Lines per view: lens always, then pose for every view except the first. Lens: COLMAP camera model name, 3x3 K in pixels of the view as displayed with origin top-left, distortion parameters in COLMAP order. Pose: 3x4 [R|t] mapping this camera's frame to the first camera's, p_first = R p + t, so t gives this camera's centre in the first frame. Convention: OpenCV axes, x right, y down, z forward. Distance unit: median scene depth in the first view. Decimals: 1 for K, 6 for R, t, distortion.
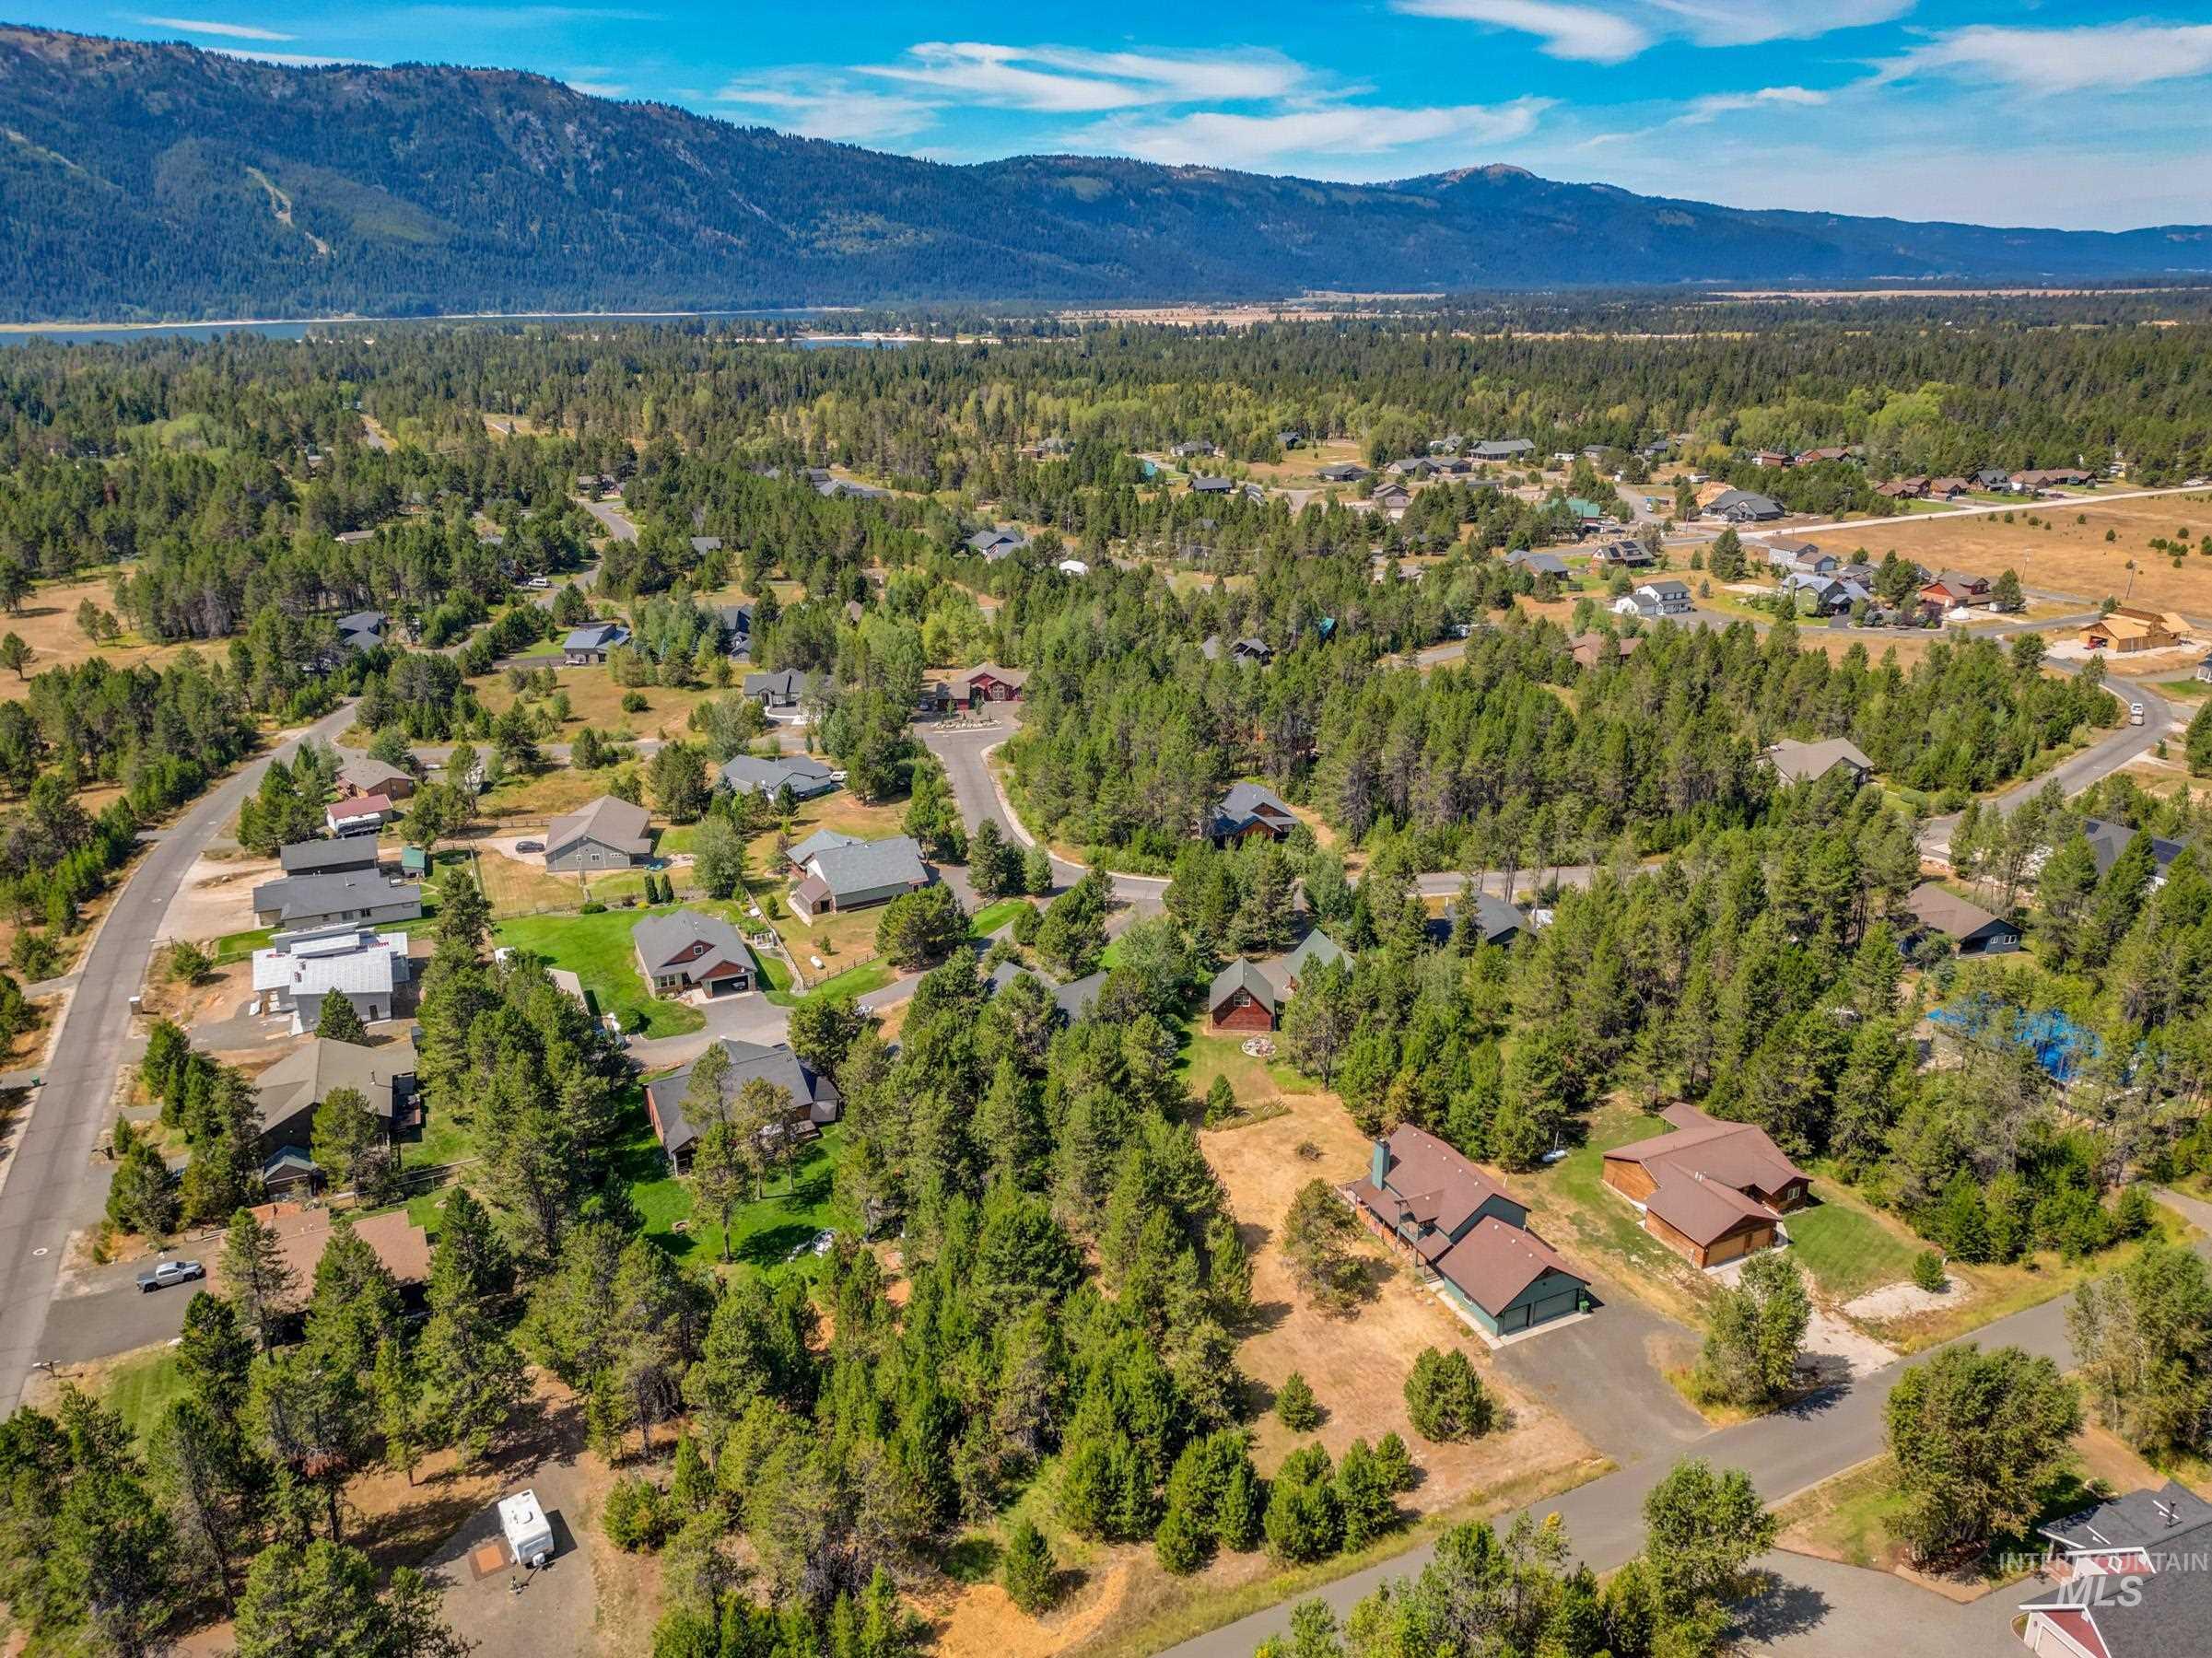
lens RADIAL K [[1558.7, 0, 1113.4], [0, 1558.7, 830.7], [0, 0, 1]] dist [0.090187, -0.086826]
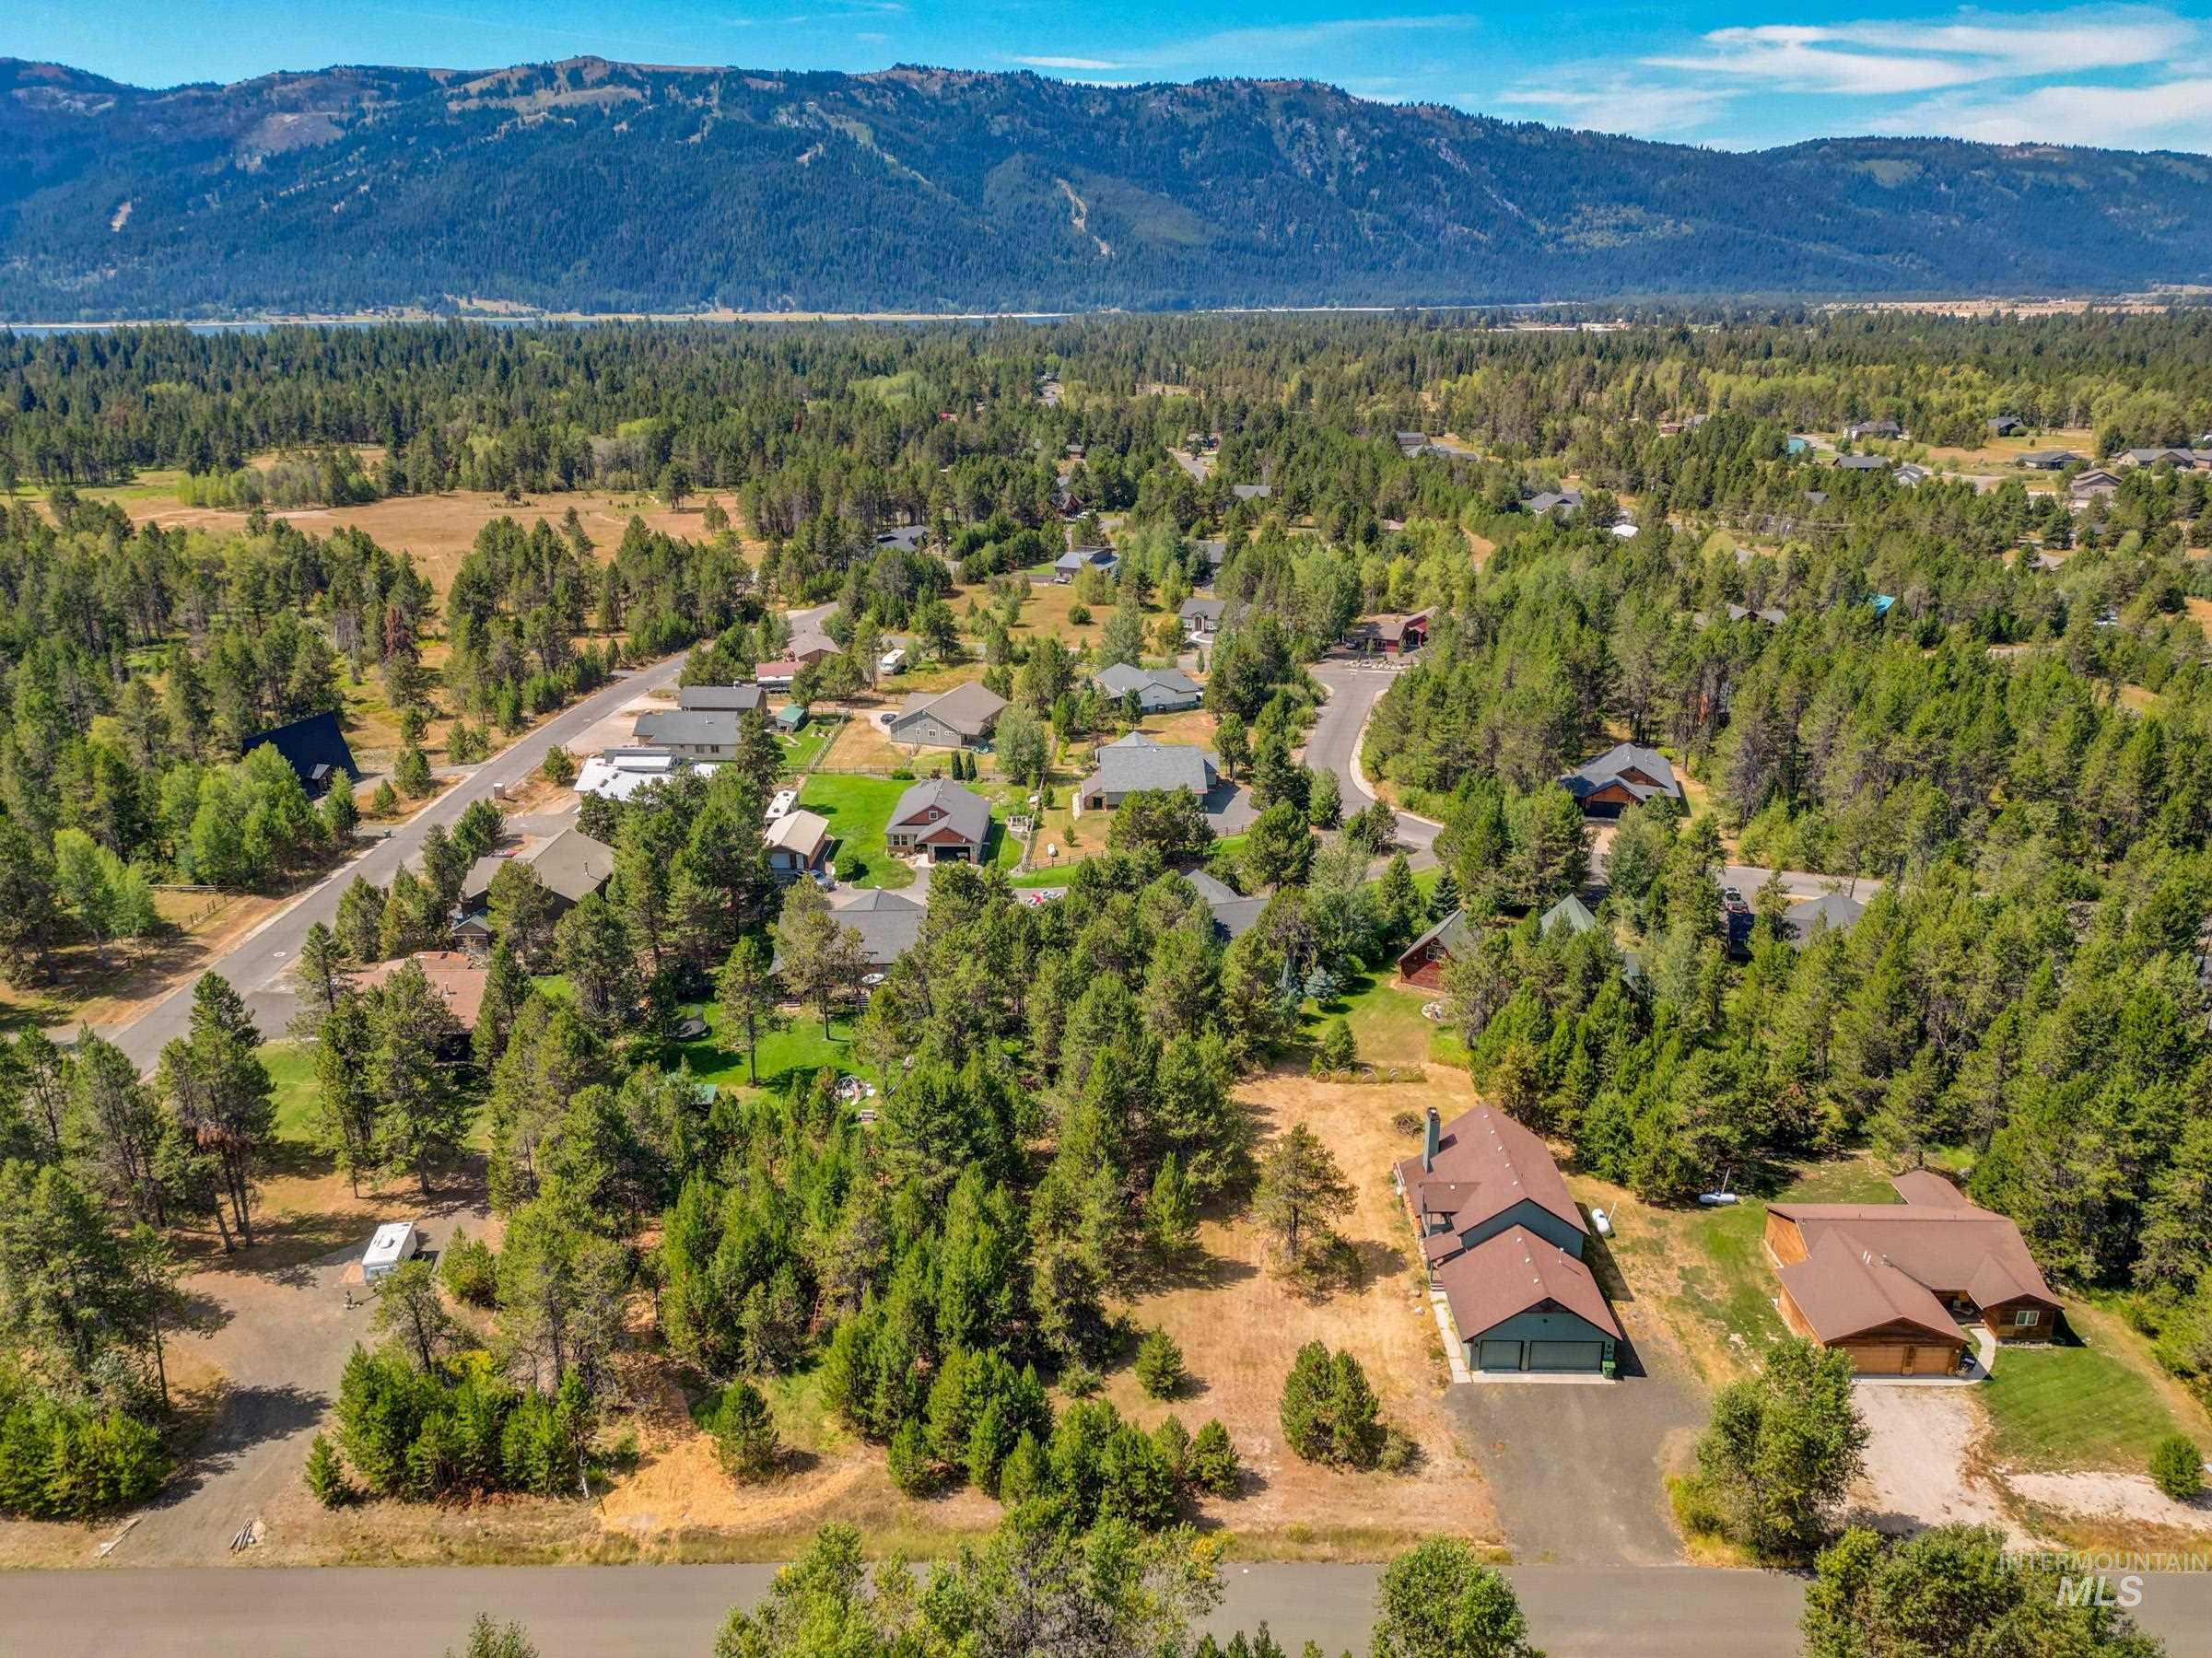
lens RADIAL K [[1558.7, 0, 1113.4], [0, 1558.7, 830.7], [0, 0, 1]] dist [0.090187, -0.086826]
pose [[0.903037, 0.143618, -0.404843, 0.188797], [-0.143944, 0.989137, 0.029819, 0.030856], [0.404727, 0.031347, 0.913900, 0.107570]]
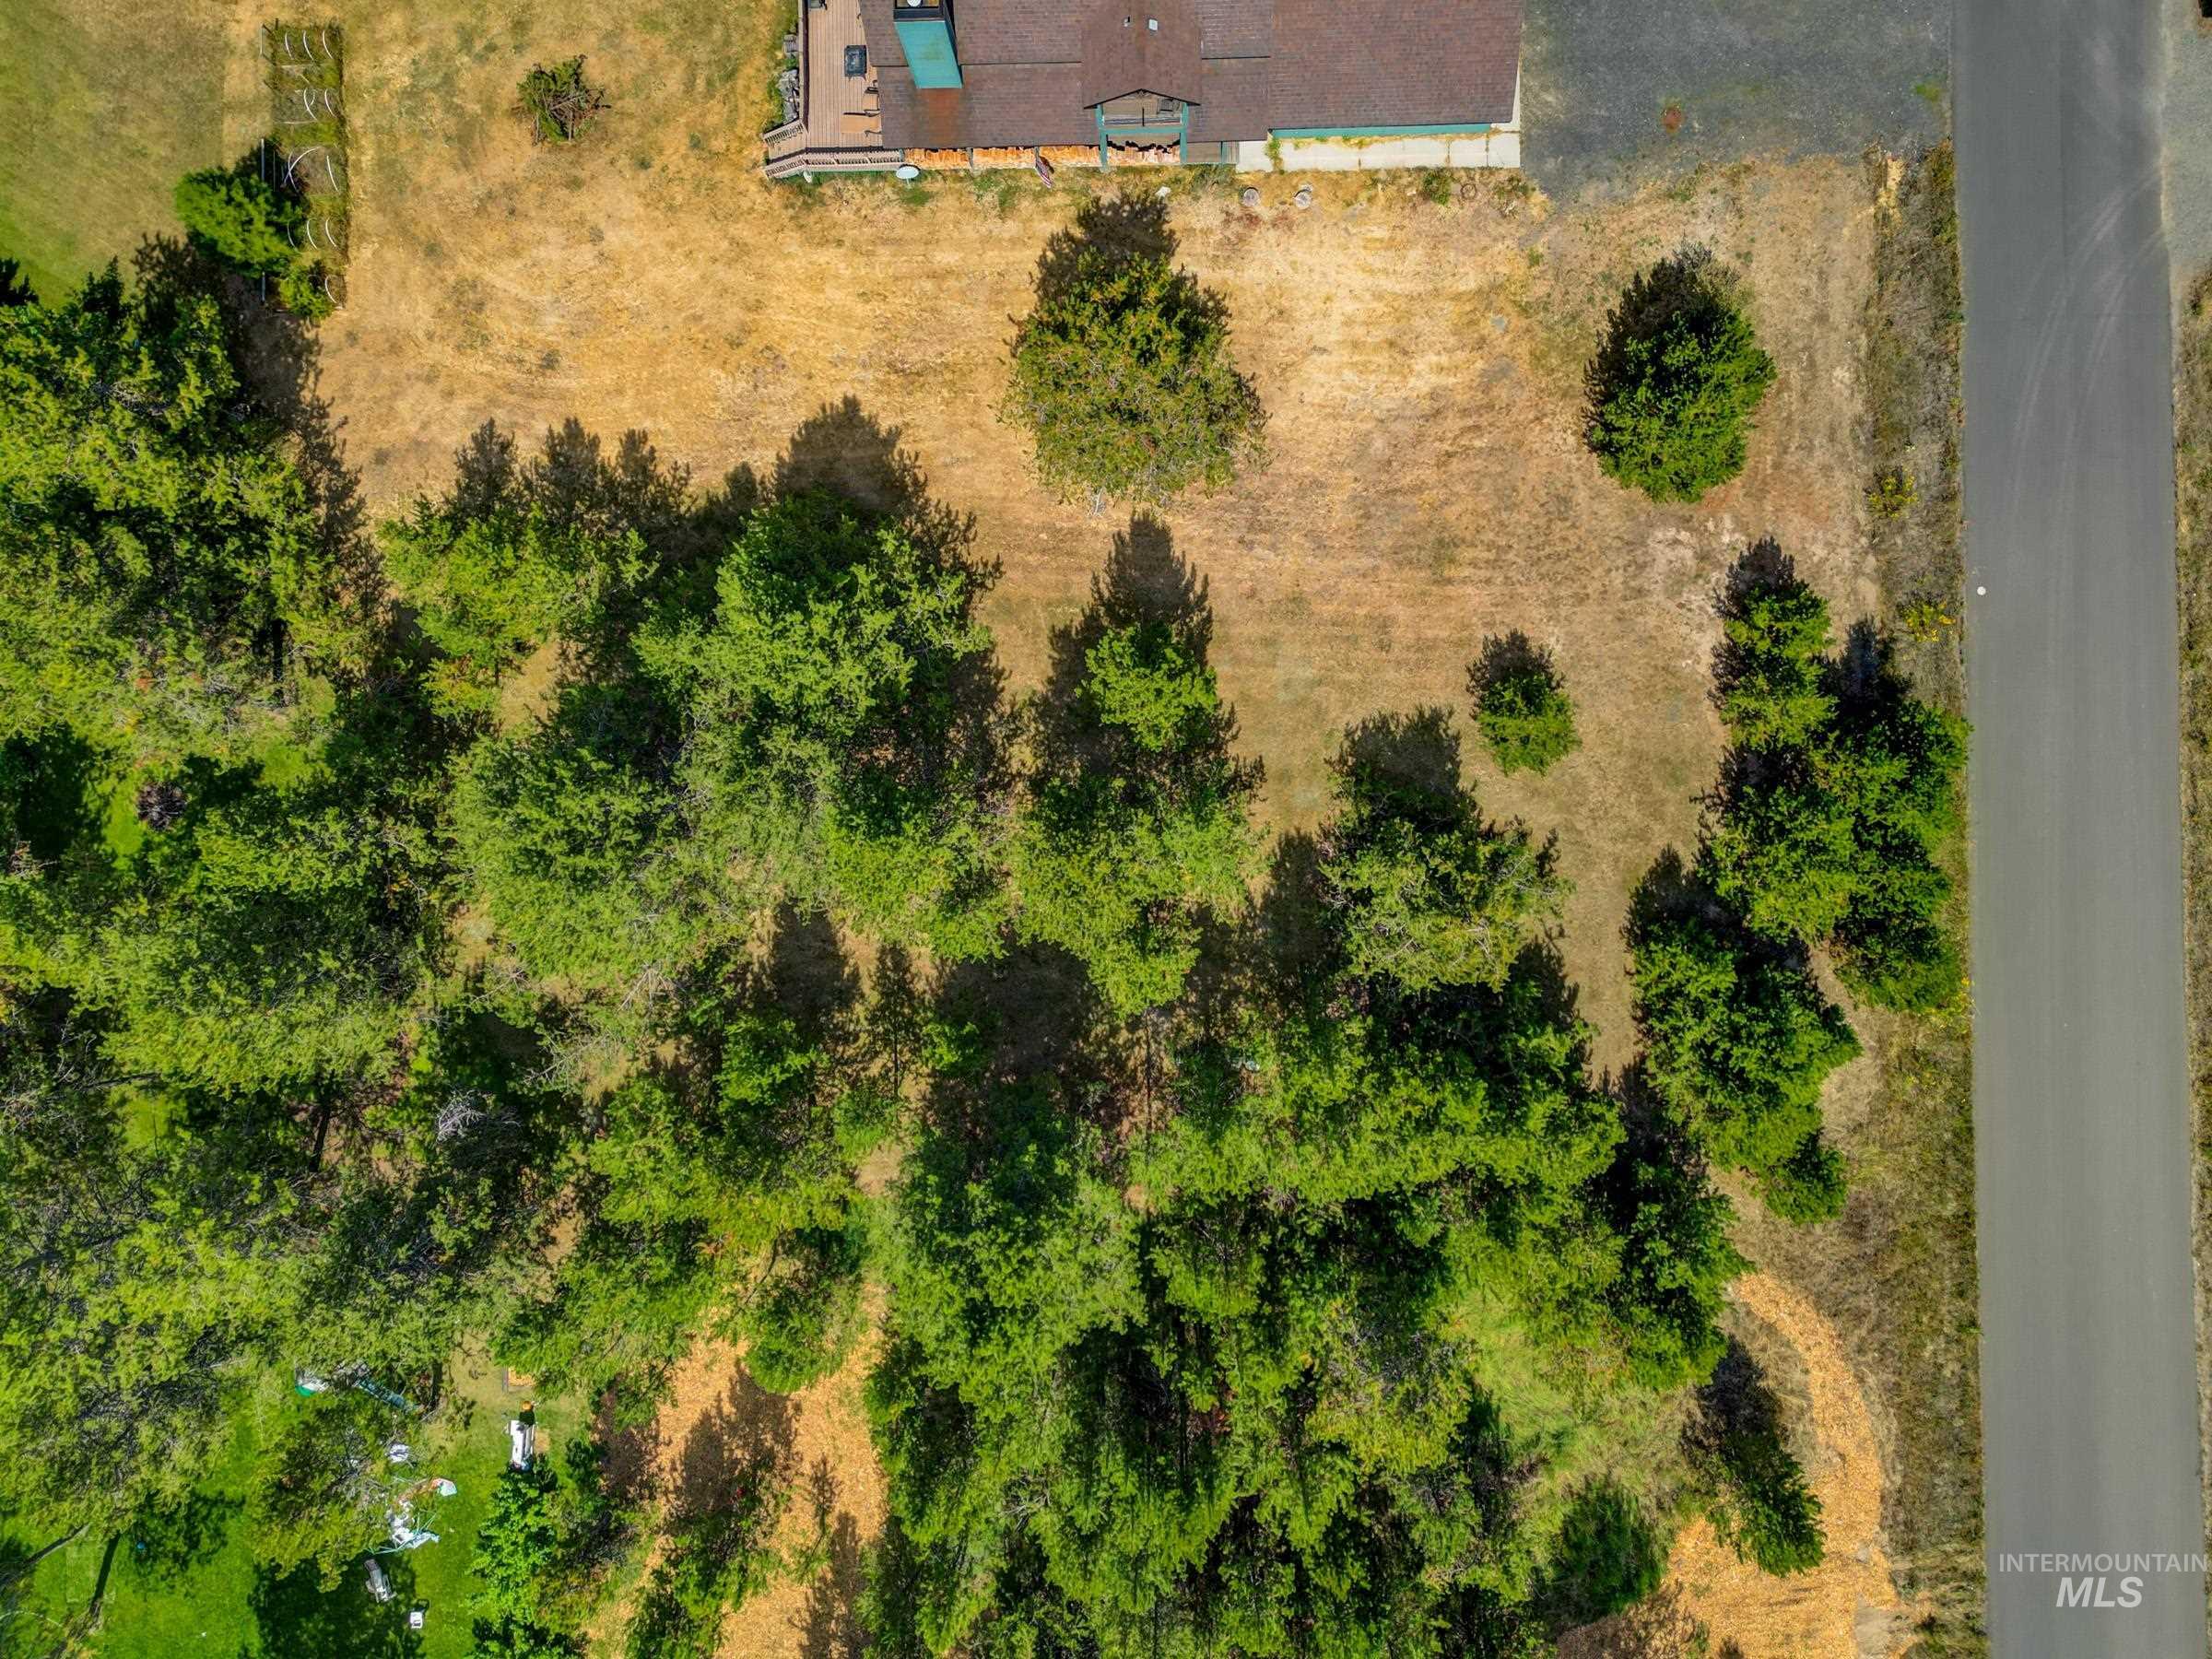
lens RADIAL K [[1558.8, 0, 1113.4], [0, 1558.8, 831.2], [0, 0, 1]] dist [0.090187, -0.086826]
pose [[0.420373, -0.907301, 0.009570, 0.017761], [0.334395, 0.164720, 0.927926, -0.032055], [-0.843485, -0.386874, 0.372641, 0.448436]]
